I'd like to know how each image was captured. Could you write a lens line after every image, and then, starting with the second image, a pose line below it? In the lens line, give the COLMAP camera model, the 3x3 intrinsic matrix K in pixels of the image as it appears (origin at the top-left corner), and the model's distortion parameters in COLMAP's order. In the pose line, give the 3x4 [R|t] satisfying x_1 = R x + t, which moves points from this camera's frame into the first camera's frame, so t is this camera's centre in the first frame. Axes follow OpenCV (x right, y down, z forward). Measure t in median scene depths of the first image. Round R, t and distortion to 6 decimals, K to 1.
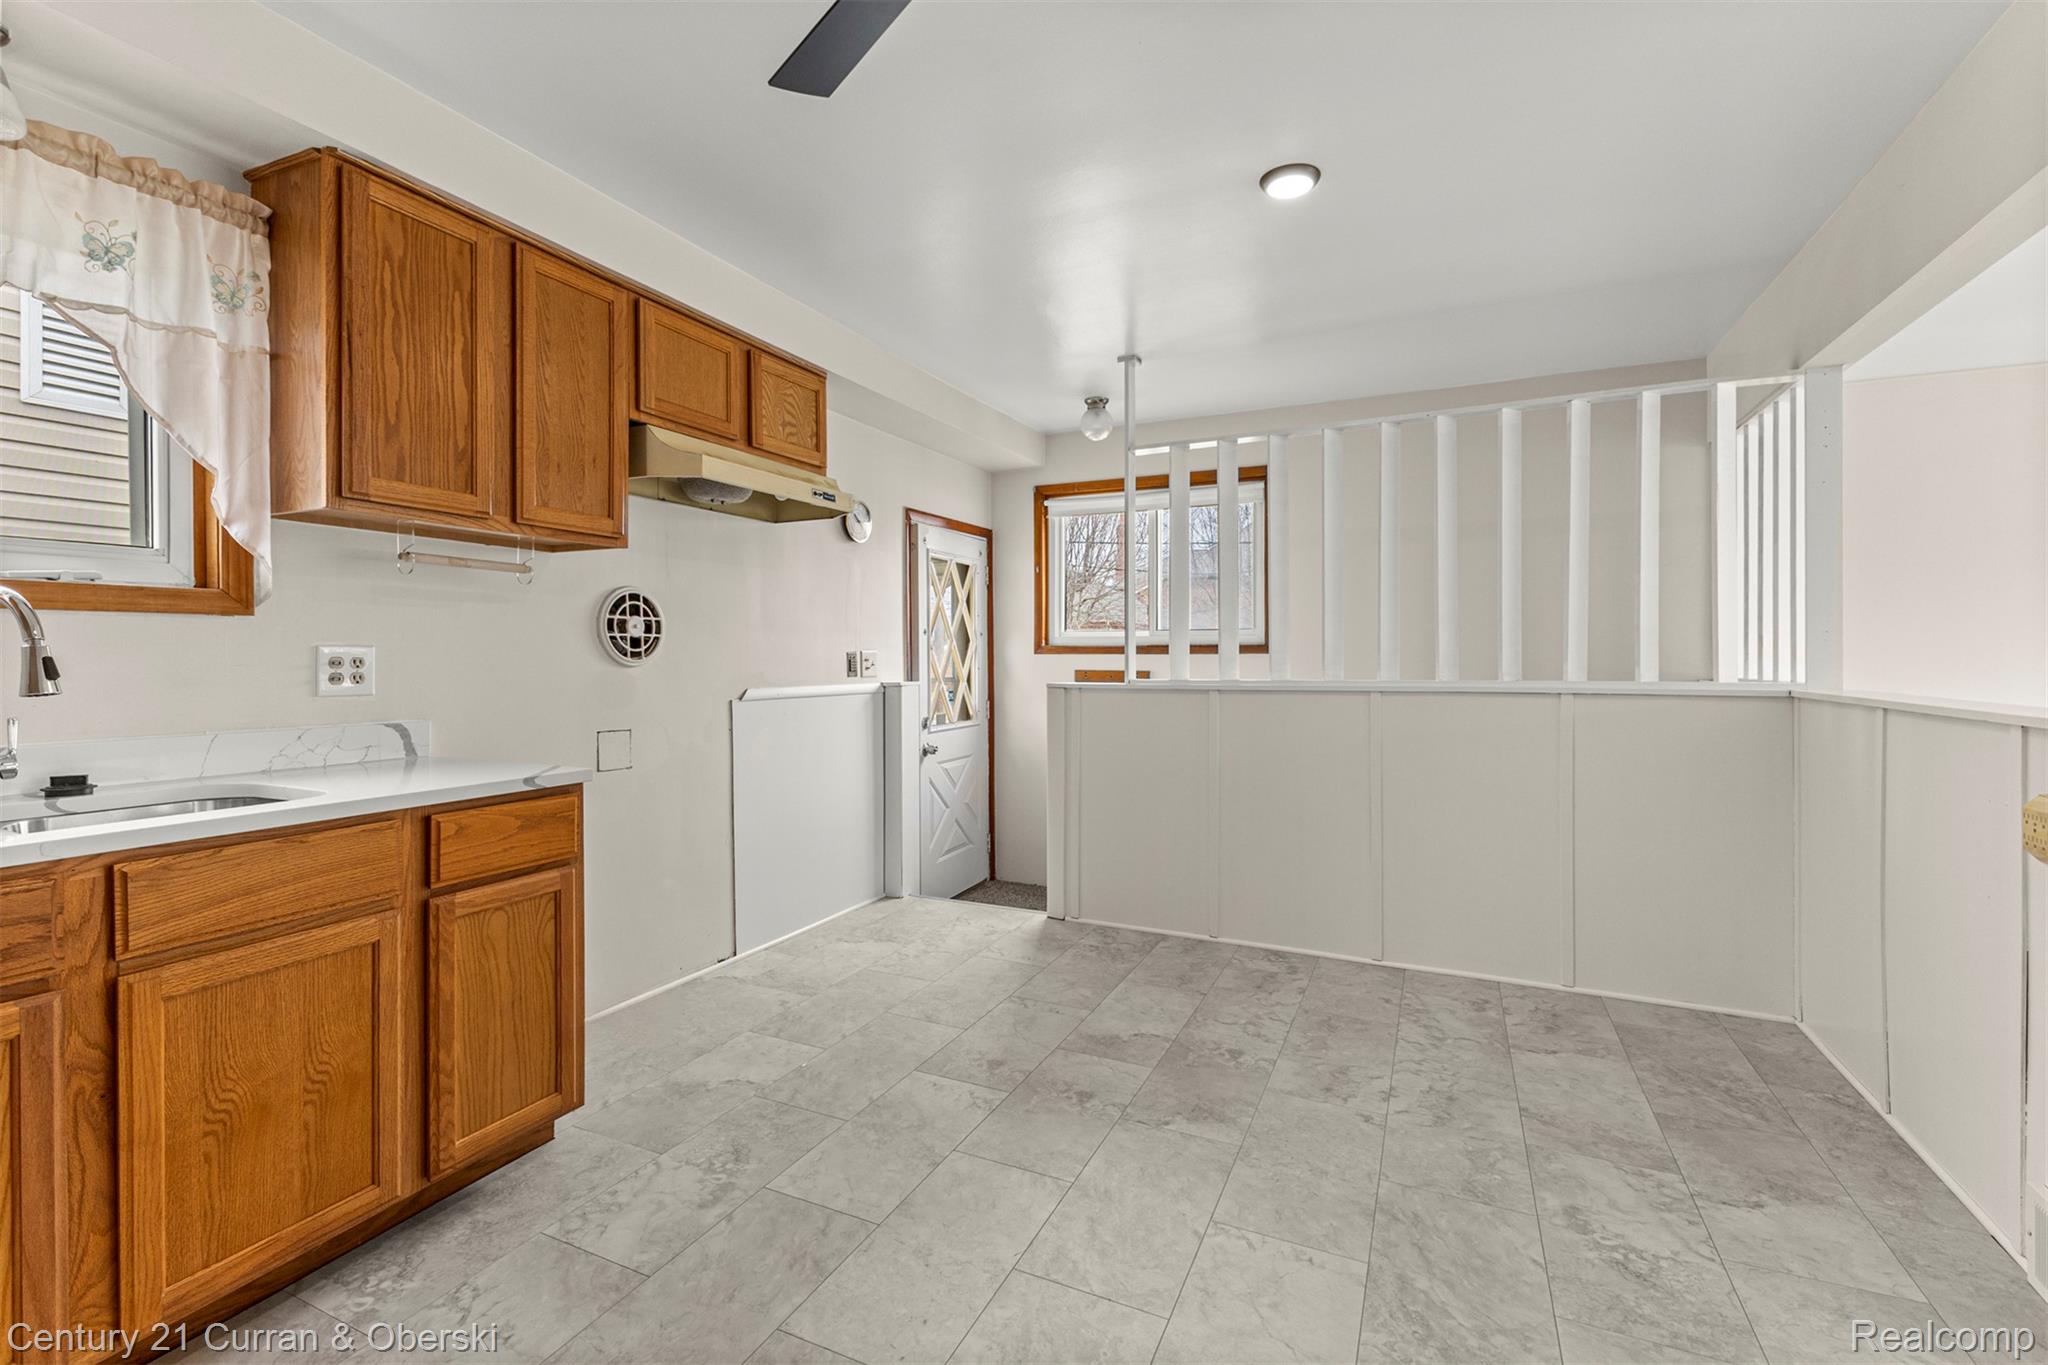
lens RADIAL K [[891.9, 0, 1027.7], [0, 891.9, 672.3], [0, 0, 1]] dist [0.001547, 0.000013]
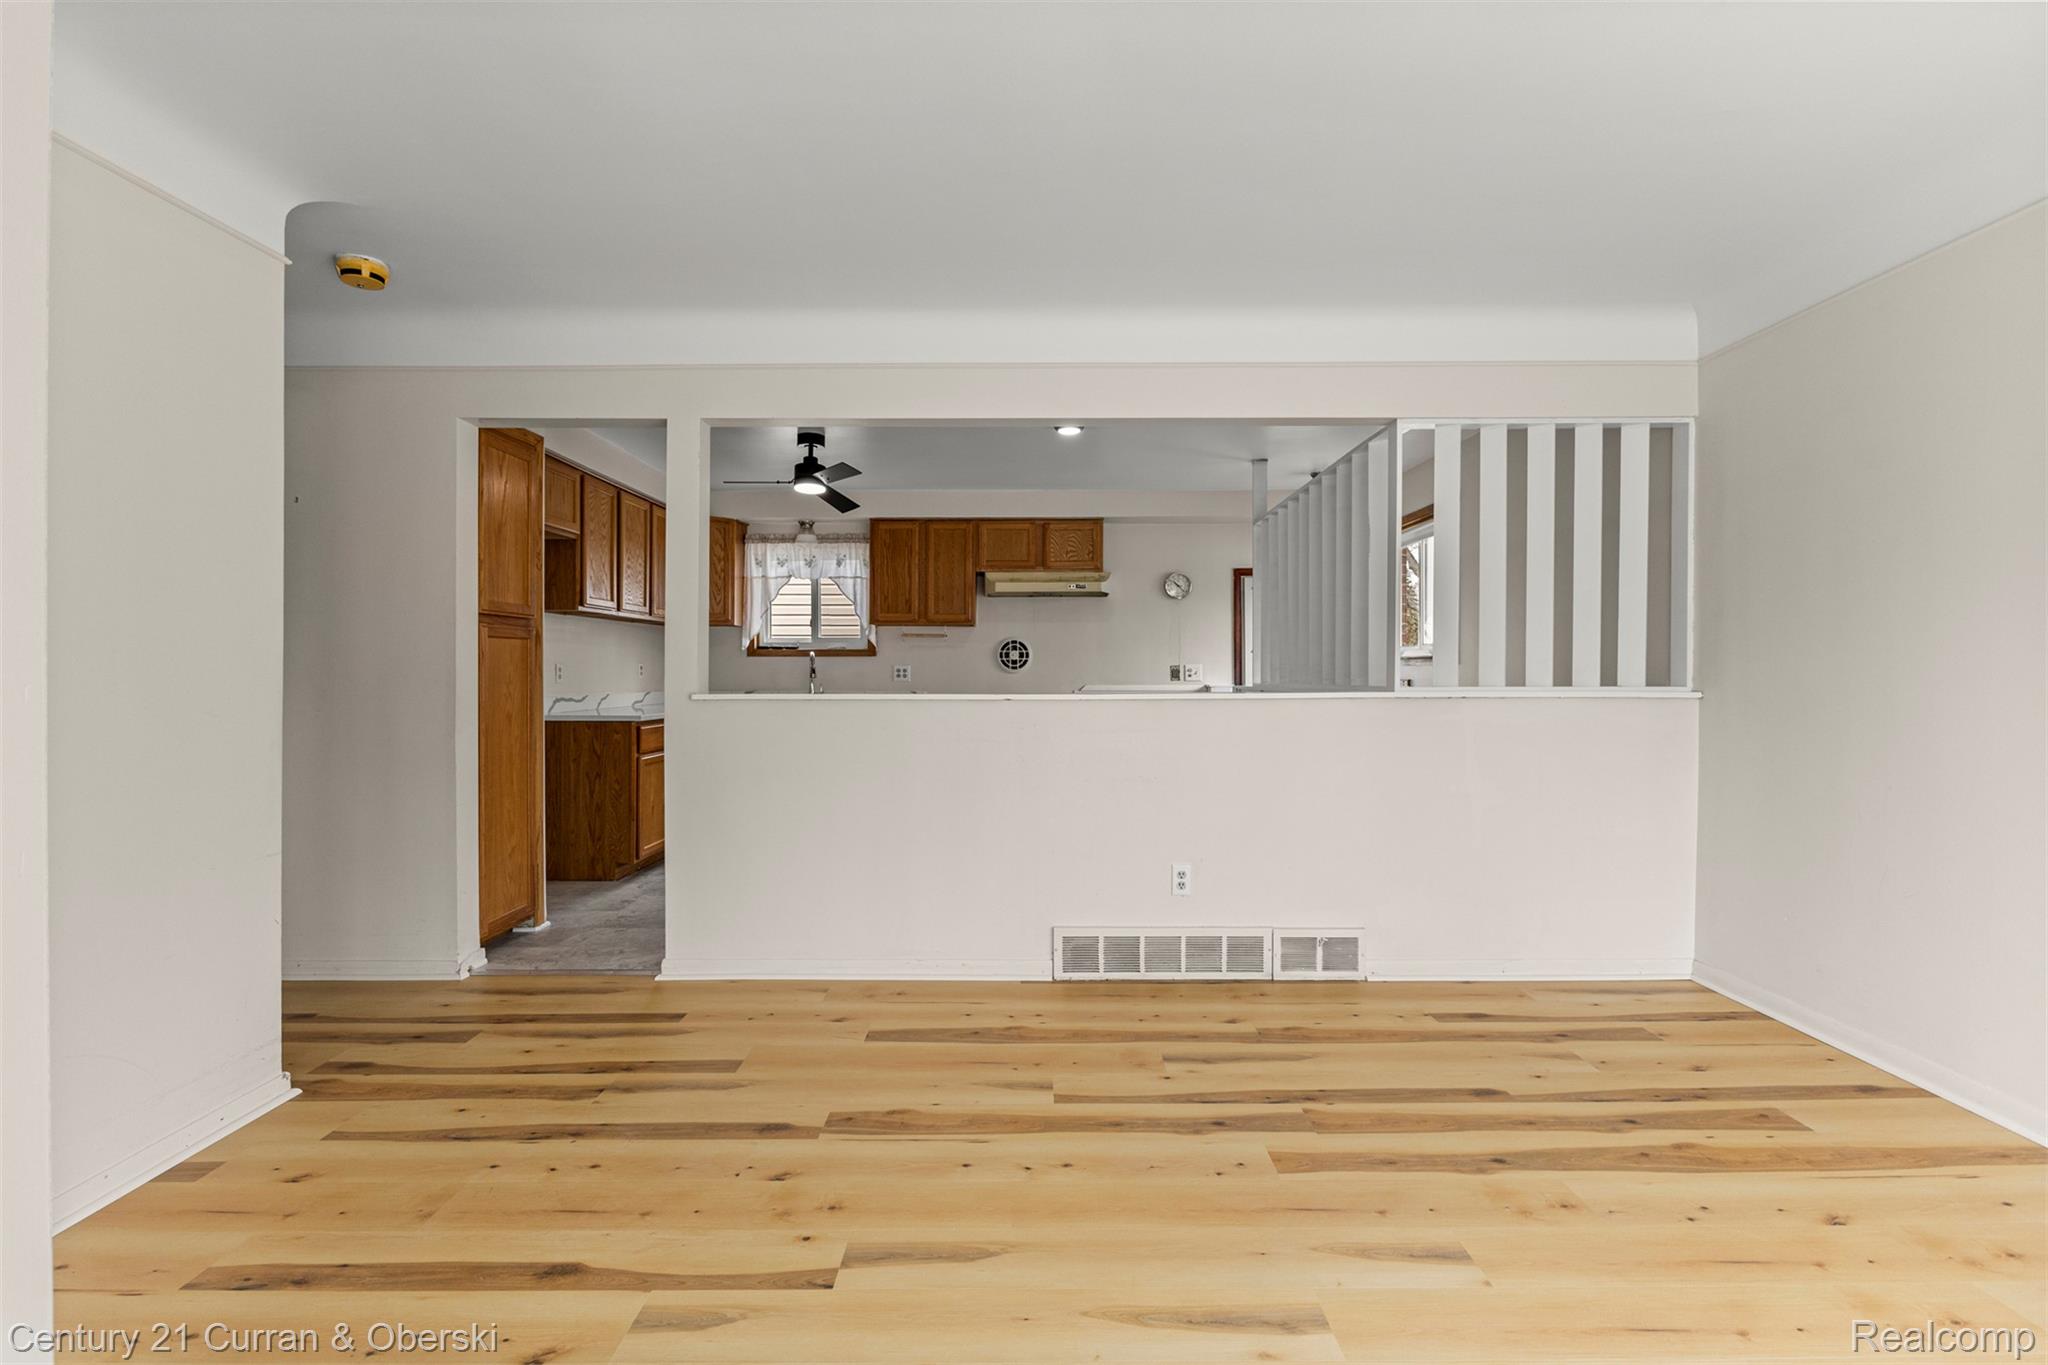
lens RADIAL K [[920.4, 0, 1015.2], [0, 920.4, 676.0], [0, 0, 1]] dist [-0.006847, 0.000949]
pose [[0.414908, -0.003310, -0.909857, 1.693984], [-0.014735, 0.999838, -0.010356, 0.025755], [0.909744, 0.017704, 0.414792, 0.040012]]
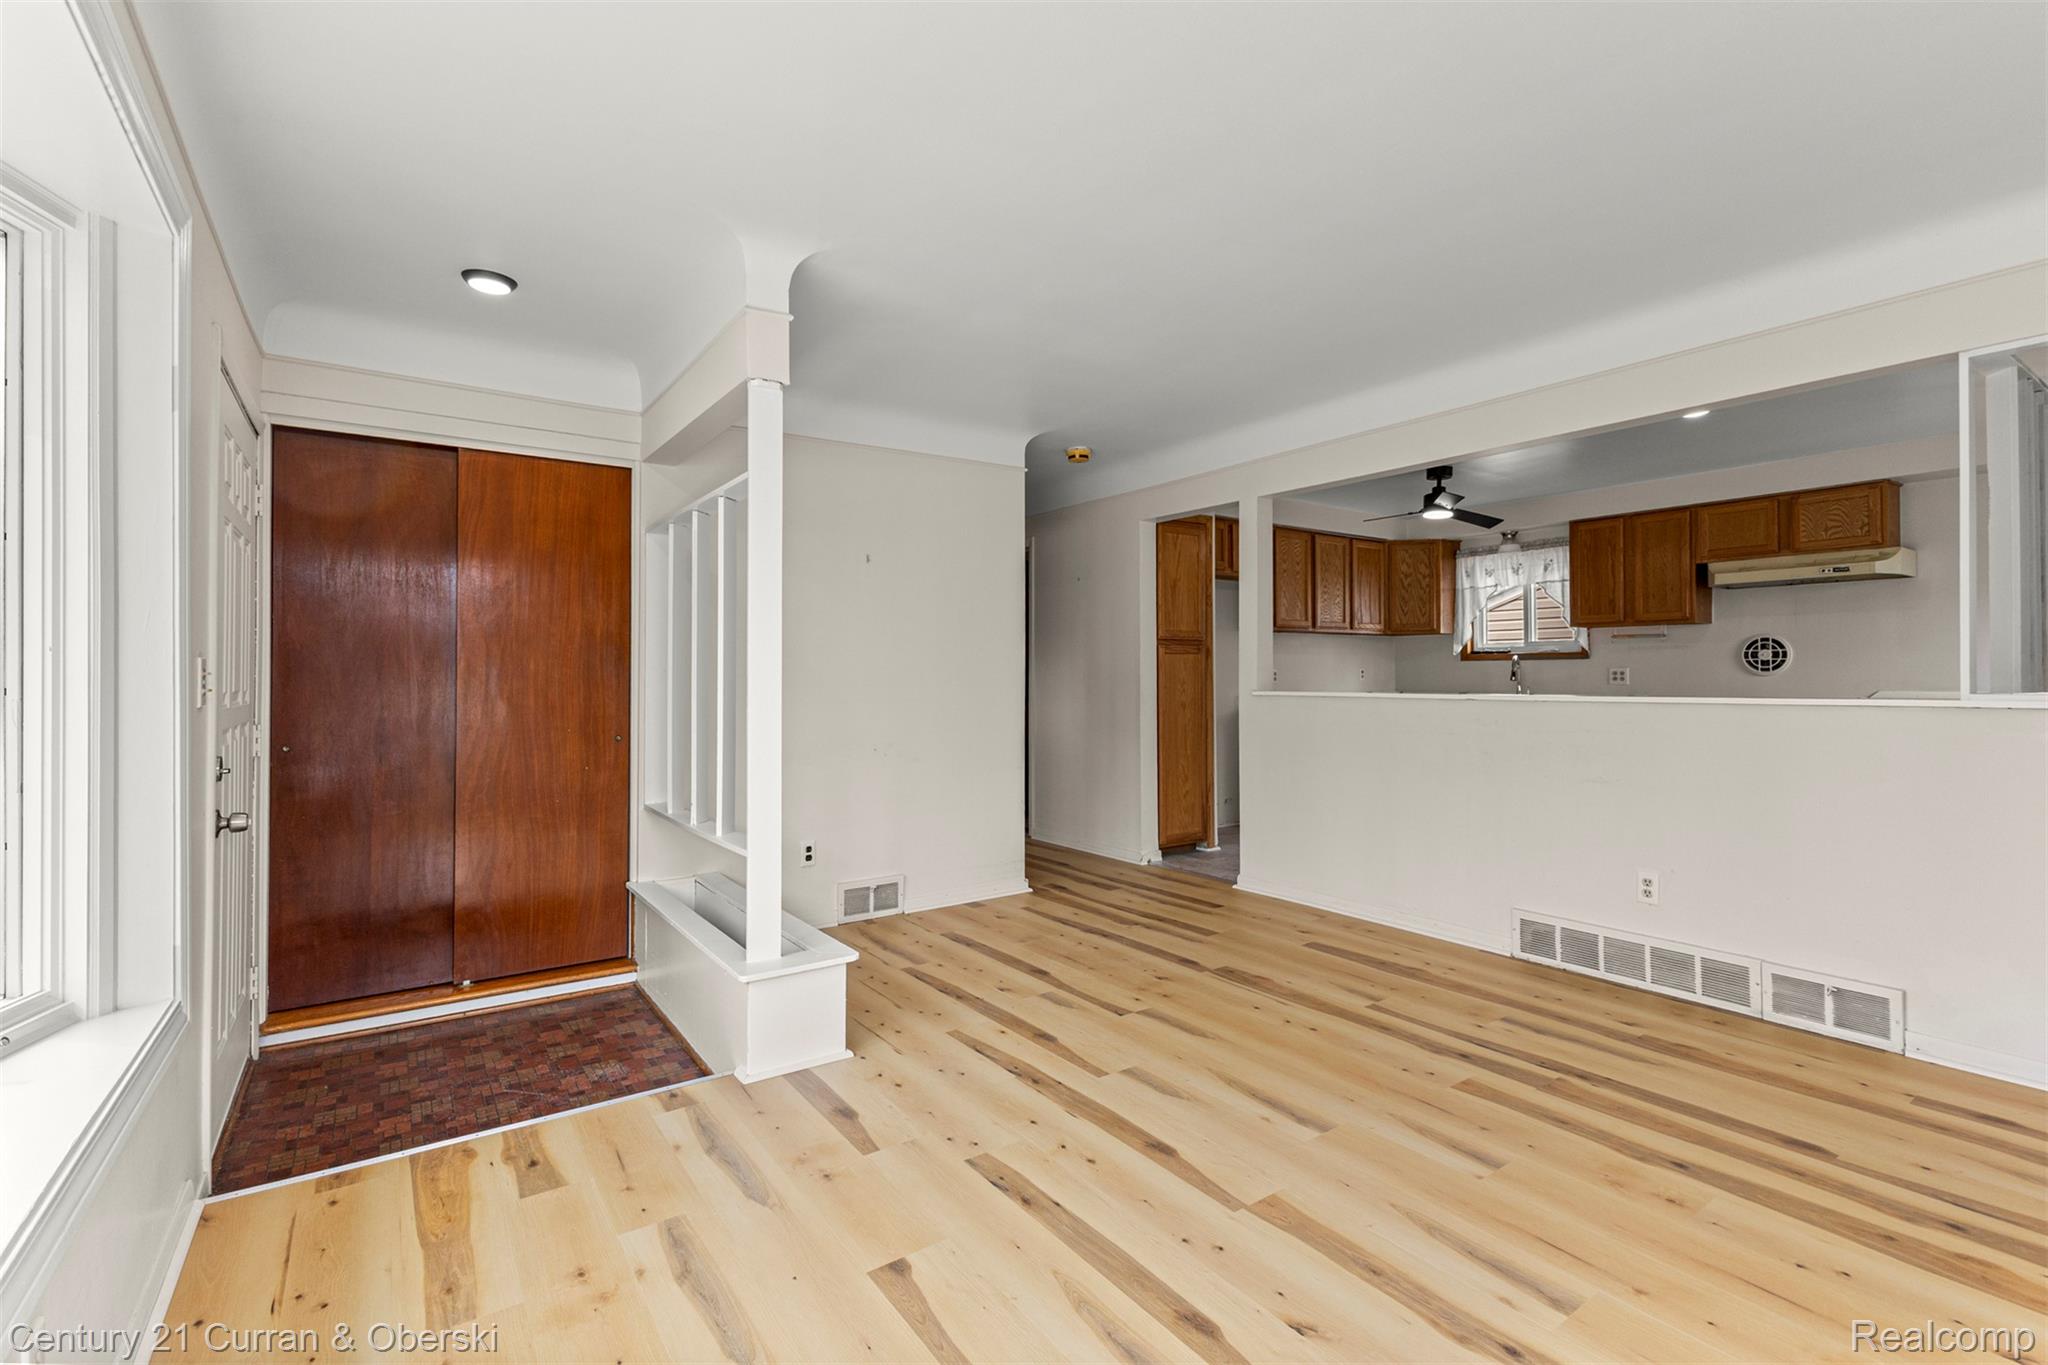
lens RADIAL K [[891.9, 0, 1019.9], [0, 891.9, 664.8], [0, 0, 1]] dist [0.001547, 0.000013]
pose [[-0.499971, -0.016308, -0.865889, 2.060908], [-0.018833, 0.999791, -0.007956, 0.015977], [0.865838, 0.012330, -0.500173, 0.577702]]
